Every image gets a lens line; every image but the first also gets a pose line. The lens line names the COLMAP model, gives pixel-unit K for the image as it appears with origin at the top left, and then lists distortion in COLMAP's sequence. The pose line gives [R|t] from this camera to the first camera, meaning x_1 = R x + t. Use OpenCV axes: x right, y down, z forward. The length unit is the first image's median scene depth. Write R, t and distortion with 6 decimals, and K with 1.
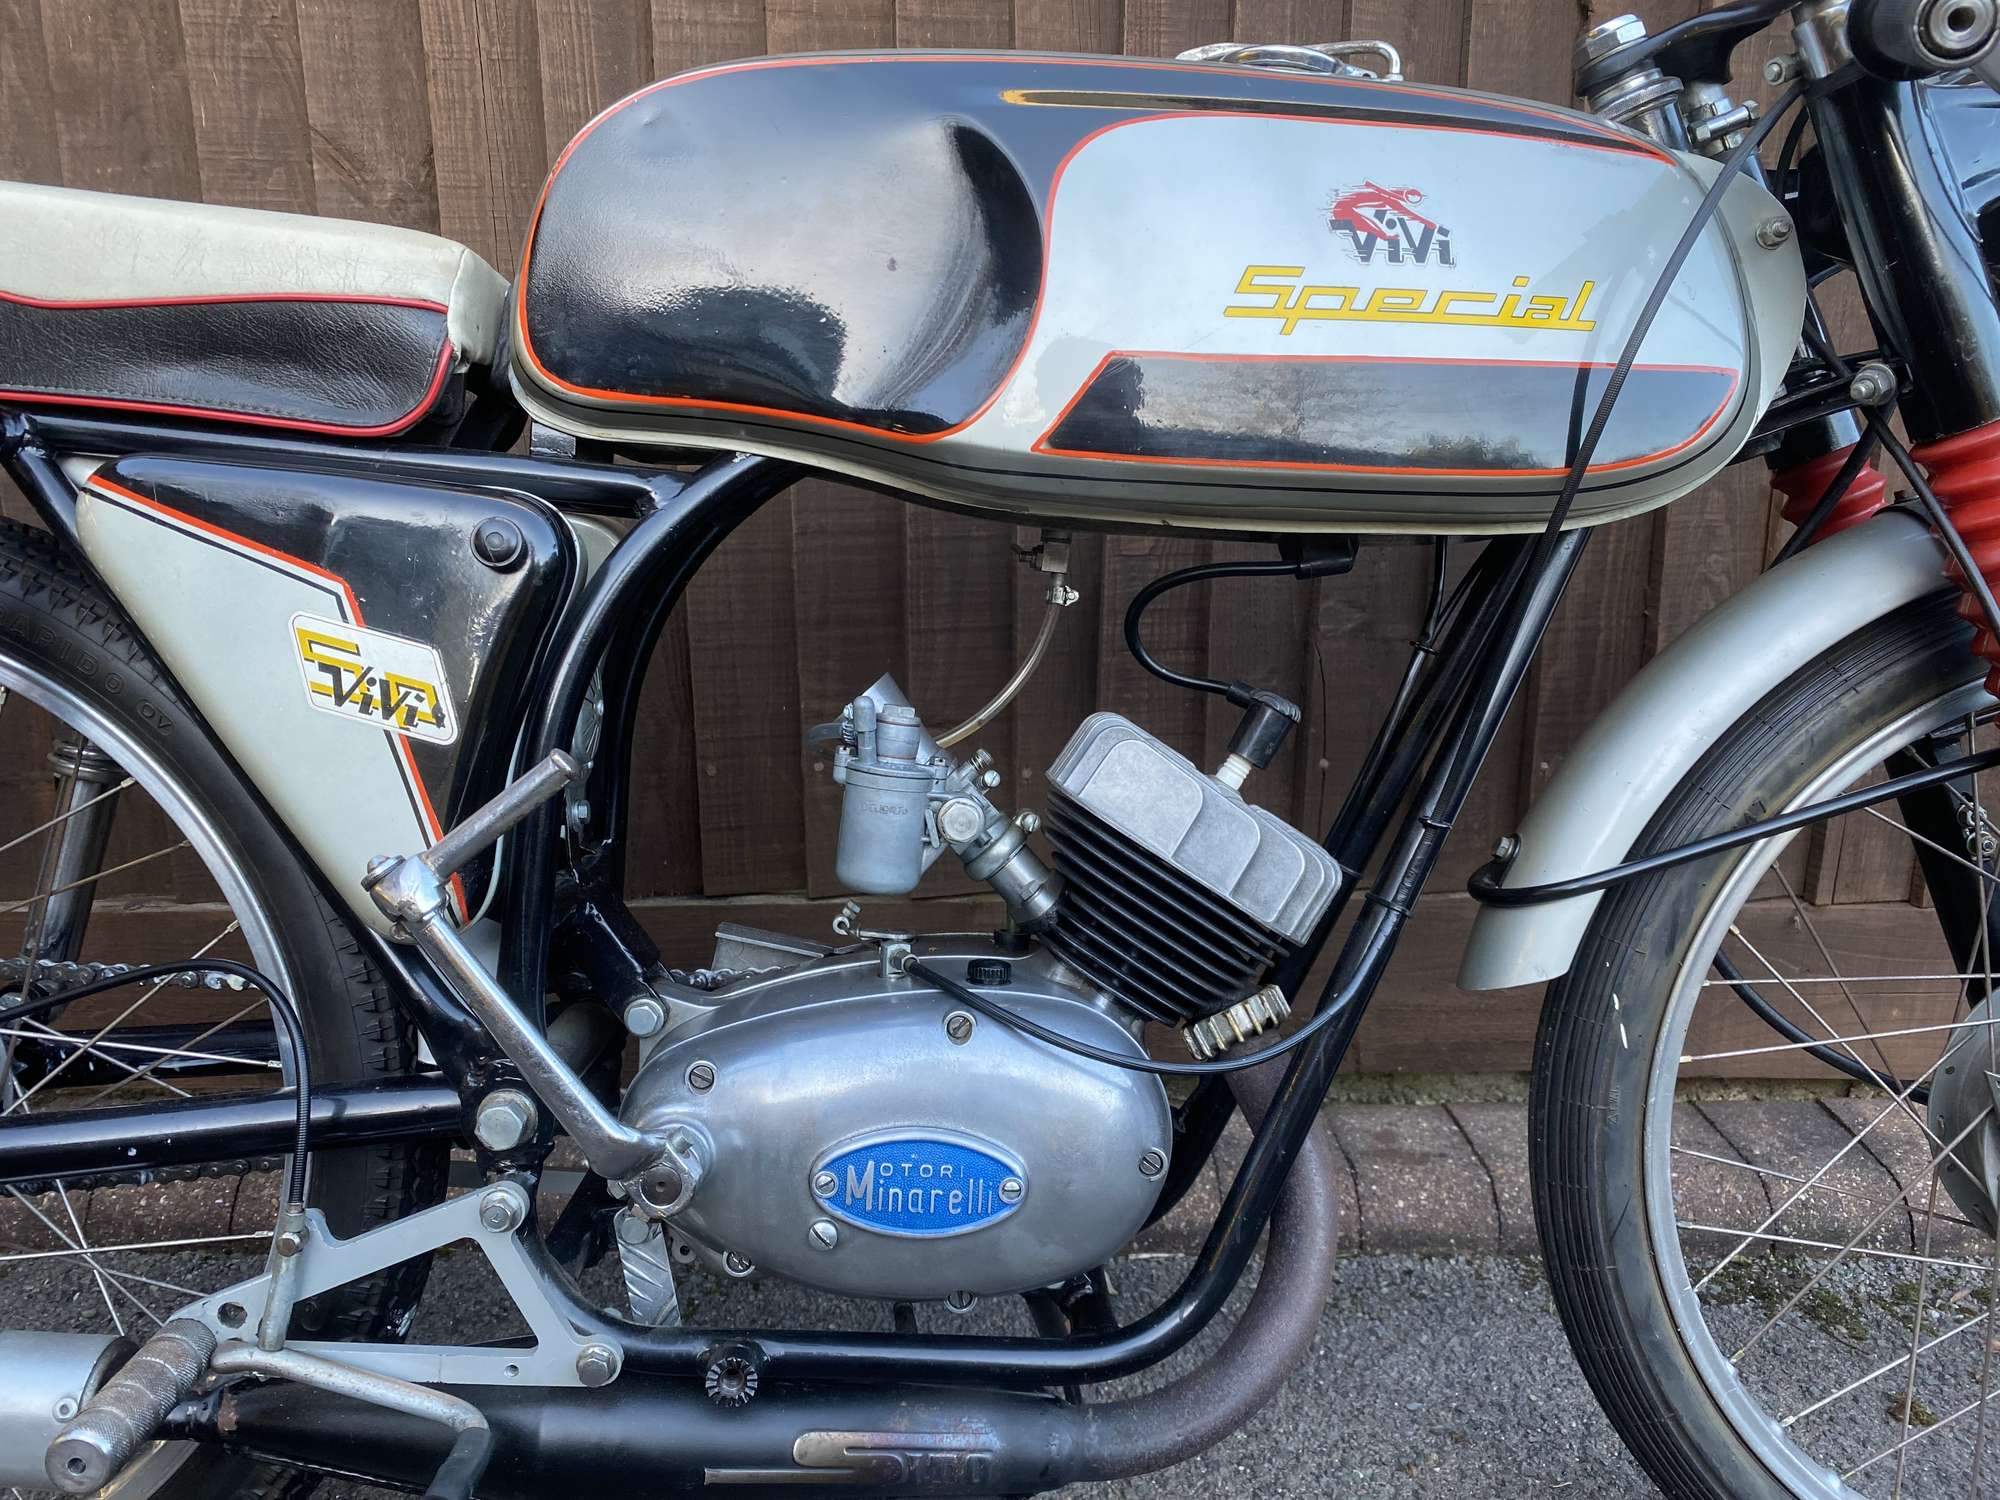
lens RADIAL K [[1540.1, 0, 989.6], [0, 1540.1, 739.1], [0, 0, 1]] dist [-0.001743, -0.001116]
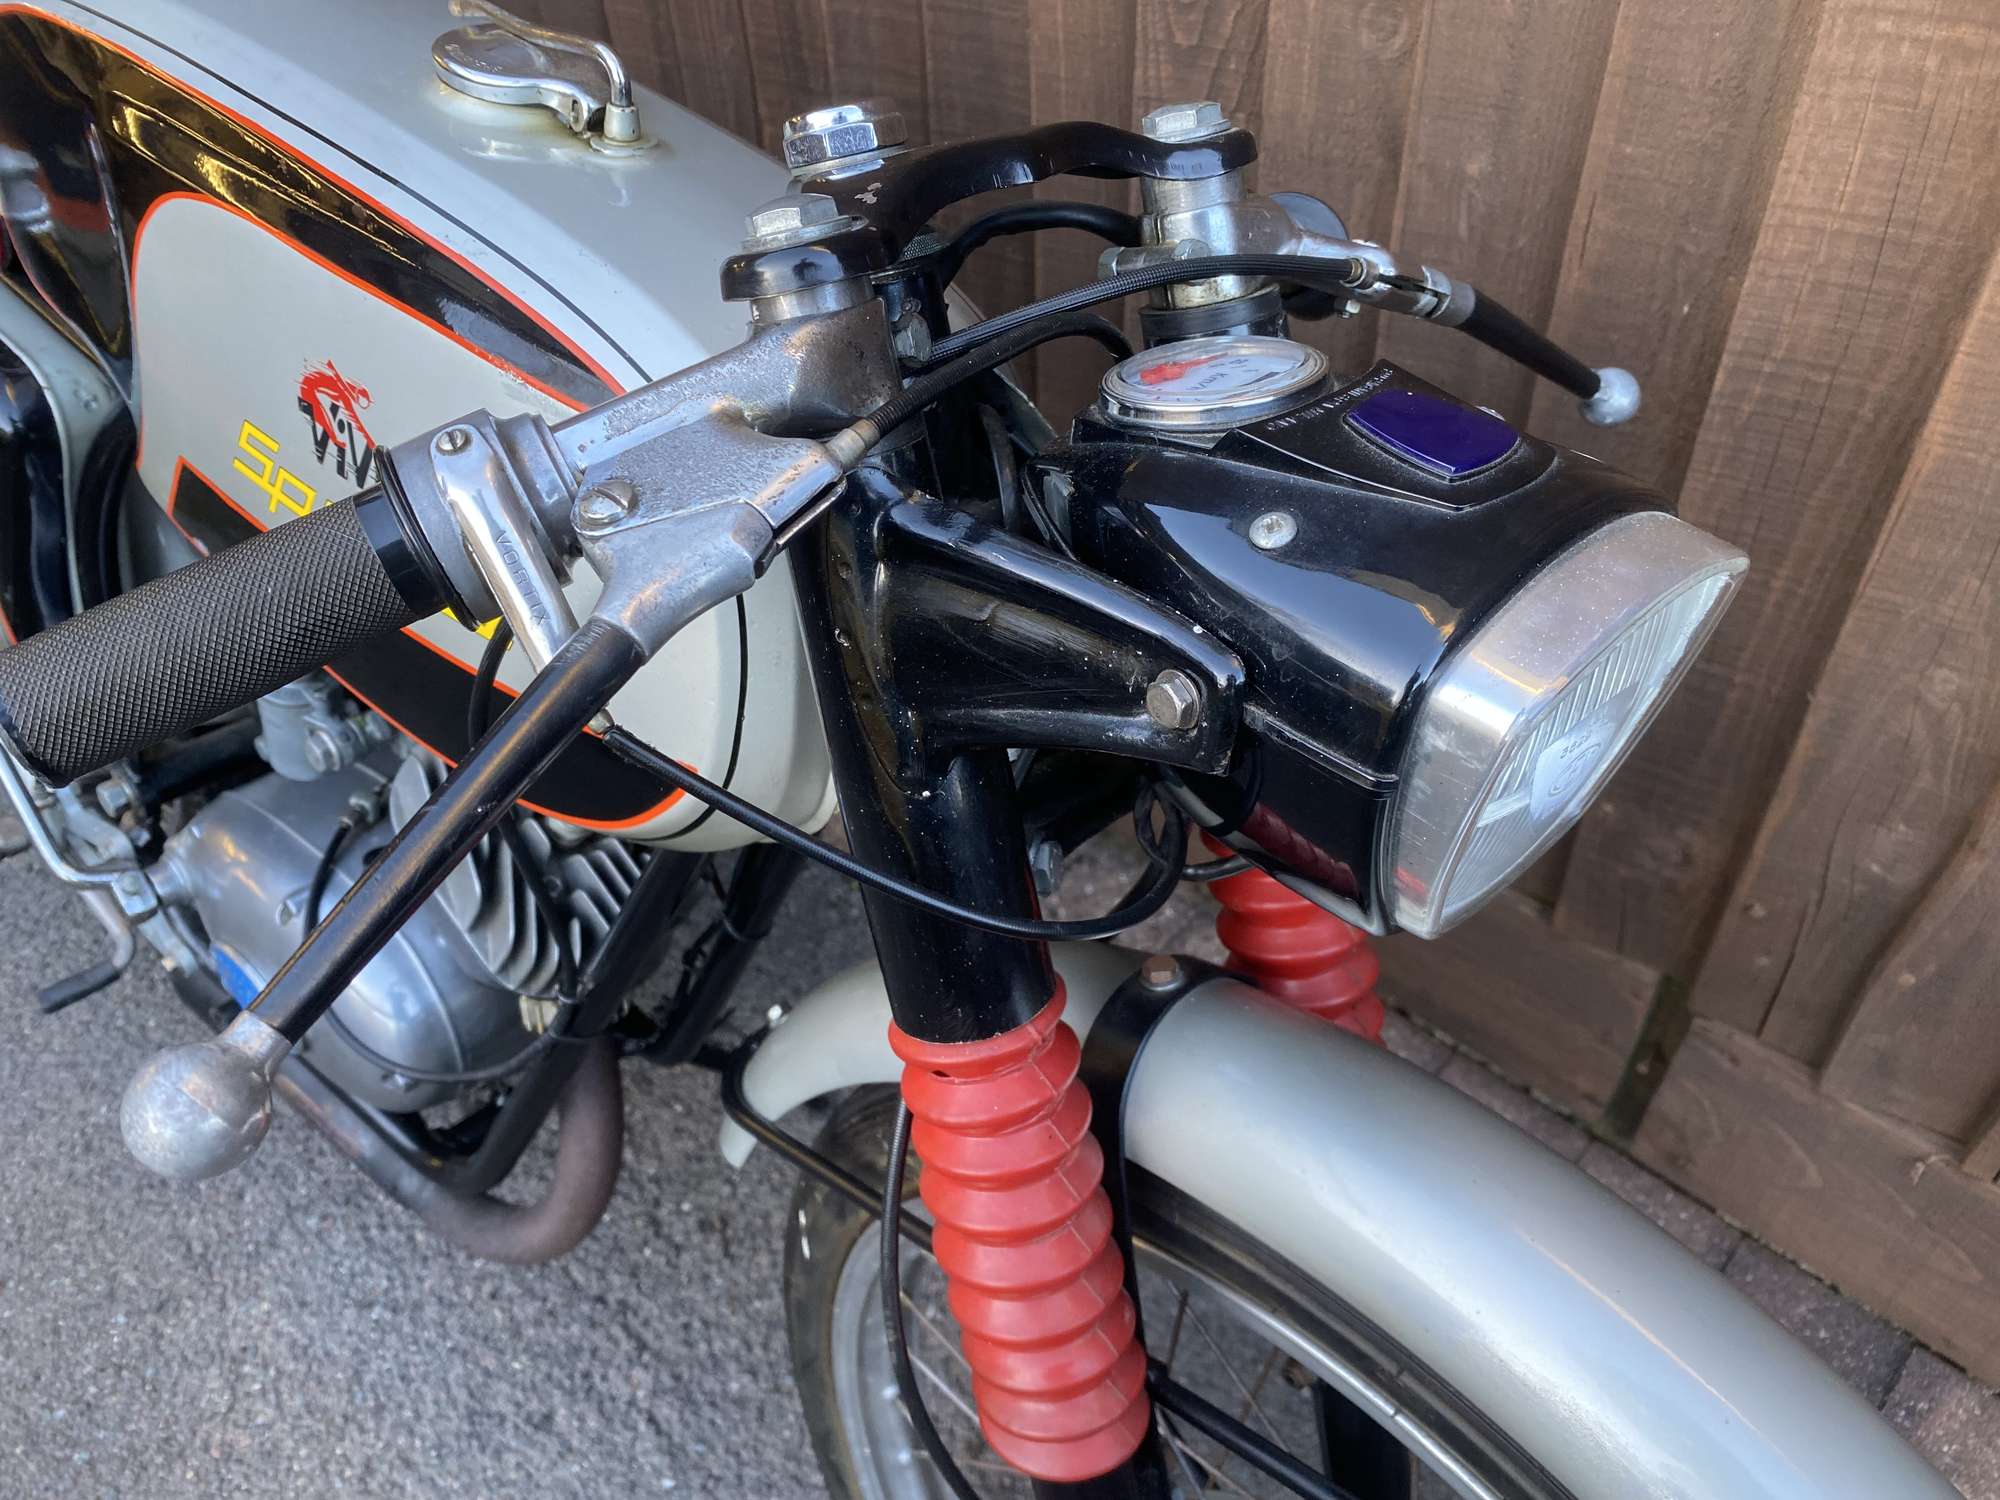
lens RADIAL K [[1549.5, 0, 985.0], [0, 1549.5, 745.2], [0, 0, 1]] dist [0.001252, -0.006491]
pose [[0.710220, 0.463803, -0.529599, 0.841992], [-0.129421, 0.825492, 0.549376, -0.578603], [0.691981, -0.321636, 0.646306, 0.574552]]
